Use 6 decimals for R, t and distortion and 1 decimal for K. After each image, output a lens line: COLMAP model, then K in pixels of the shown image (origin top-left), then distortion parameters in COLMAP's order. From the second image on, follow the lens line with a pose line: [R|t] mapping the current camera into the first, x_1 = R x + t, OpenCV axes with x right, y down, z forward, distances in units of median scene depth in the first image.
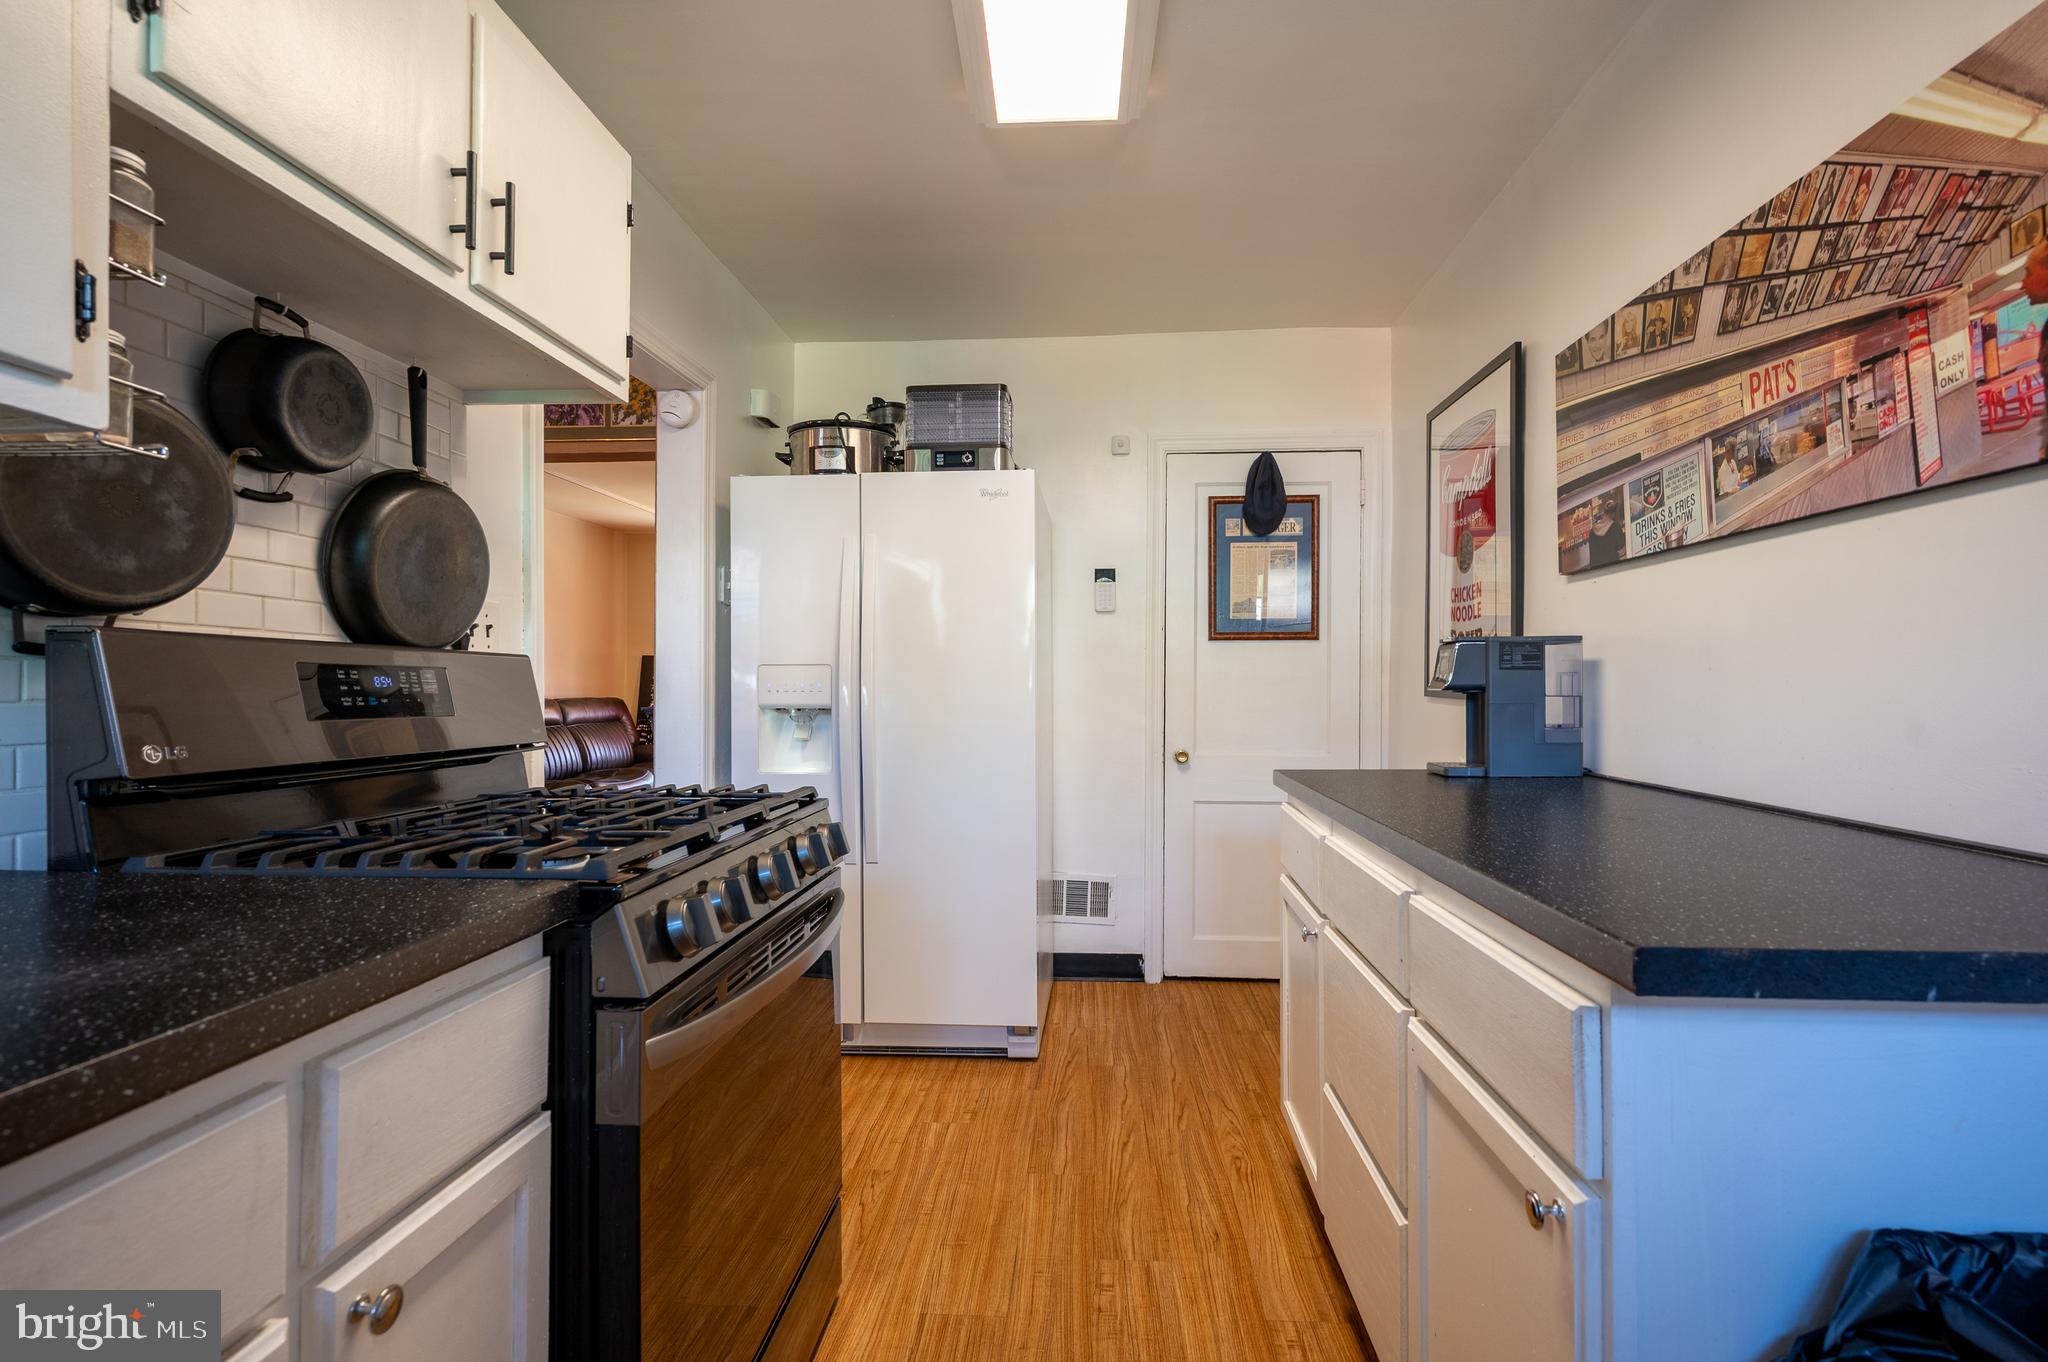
lens RADIAL K [[923.2, 0, 1030.3], [0, 923.2, 683.6], [0, 0, 1]] dist [0.002175, -0.000920]
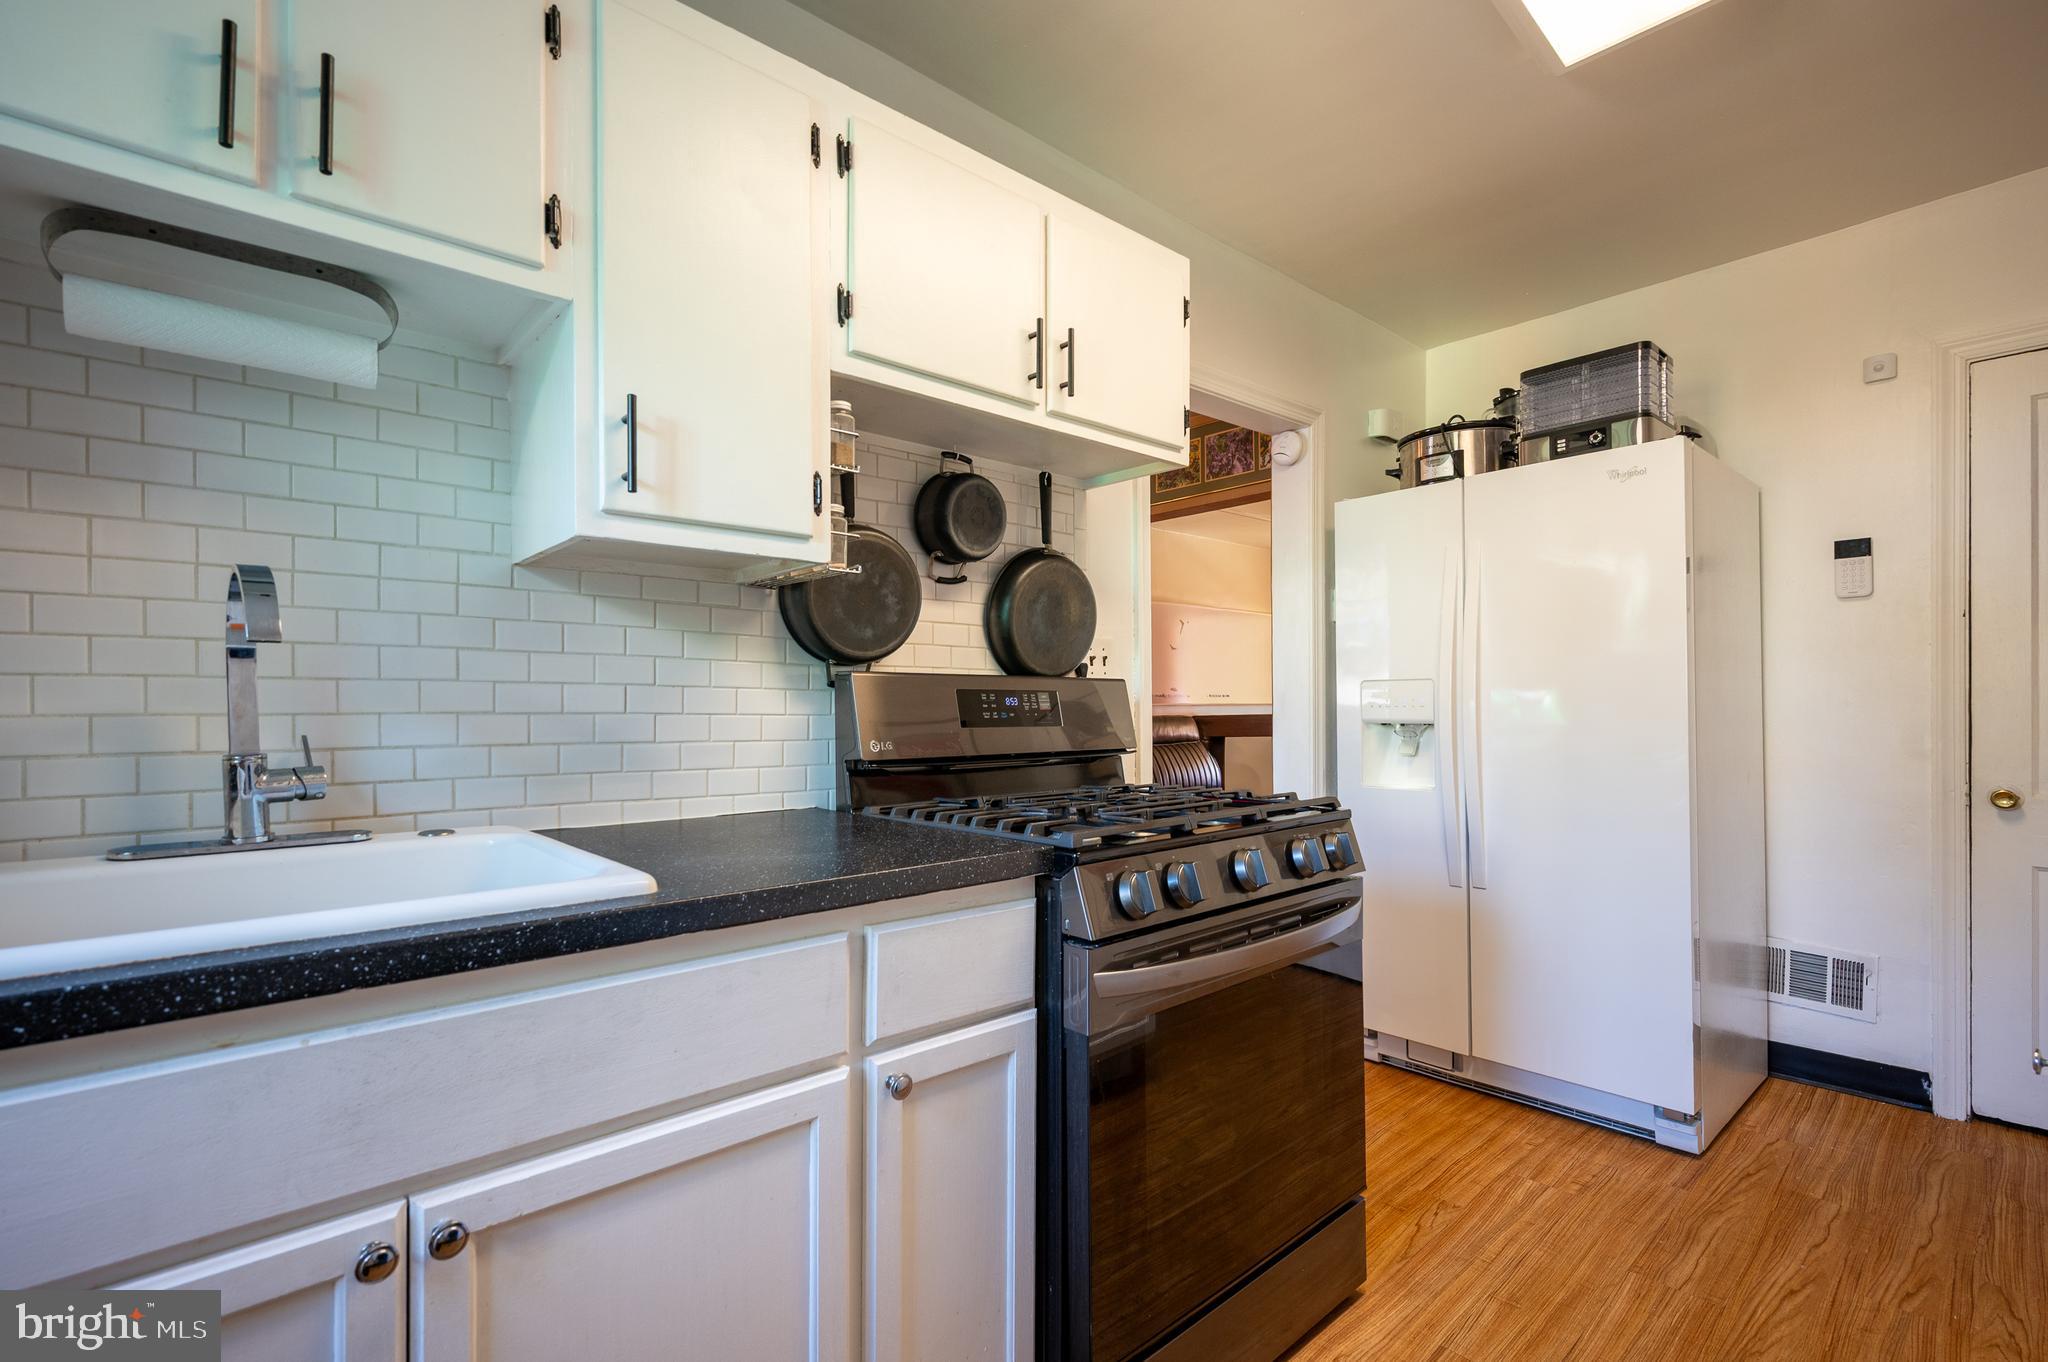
lens RADIAL K [[923.2, 0, 1010.2], [0, 923.2, 693.2], [0, 0, 1]] dist [0.002175, -0.000920]
pose [[0.711197, -0.014370, -0.702845, 0.204579], [0.009917, 0.999897, -0.010408, 0.000169], [0.702922, 0.000432, 0.711266, -0.009479]]
